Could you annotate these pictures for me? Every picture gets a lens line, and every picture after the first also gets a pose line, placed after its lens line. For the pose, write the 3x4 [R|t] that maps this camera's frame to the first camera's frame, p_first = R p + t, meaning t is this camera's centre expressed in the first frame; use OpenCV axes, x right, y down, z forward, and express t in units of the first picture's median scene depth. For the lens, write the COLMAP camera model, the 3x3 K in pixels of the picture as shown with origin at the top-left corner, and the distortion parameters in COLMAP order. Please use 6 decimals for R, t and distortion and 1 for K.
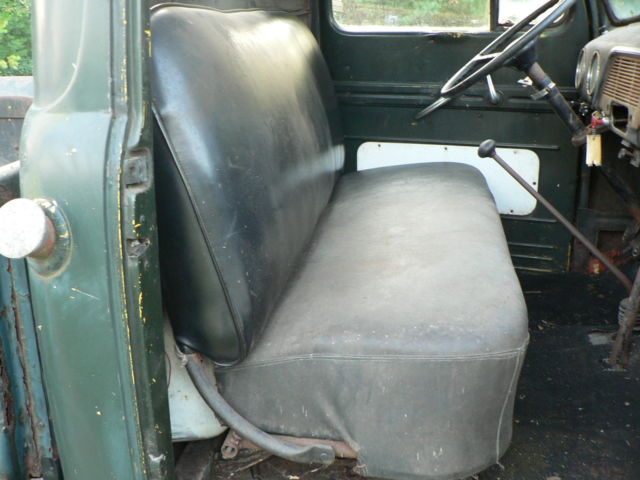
lens RADIAL K [[684.2, 0, 291.7], [0, 684.2, 227.8], [0, 0, 1]] dist [-0.184574, 0.186659]
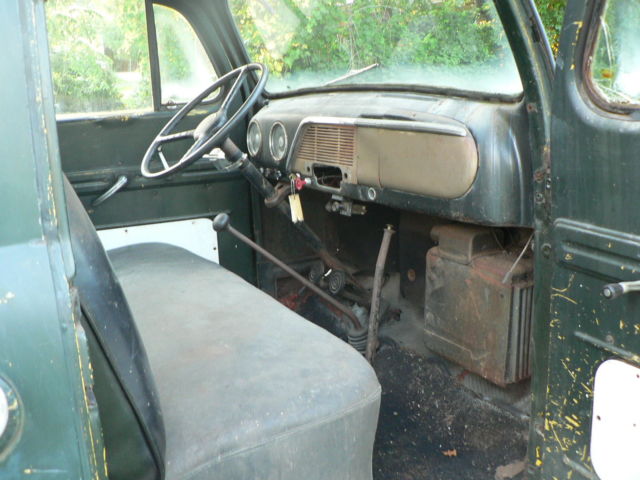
lens RADIAL K [[684.2, 0, 291.7], [0, 684.2, 227.8], [0, 0, 1]] dist [-0.184574, 0.186659]
pose [[0.773333, -0.154398, 0.614913, -0.296496], [0.220849, 0.974750, -0.032997, -0.052167], [-0.594291, 0.161321, 0.787904, 0.100388]]
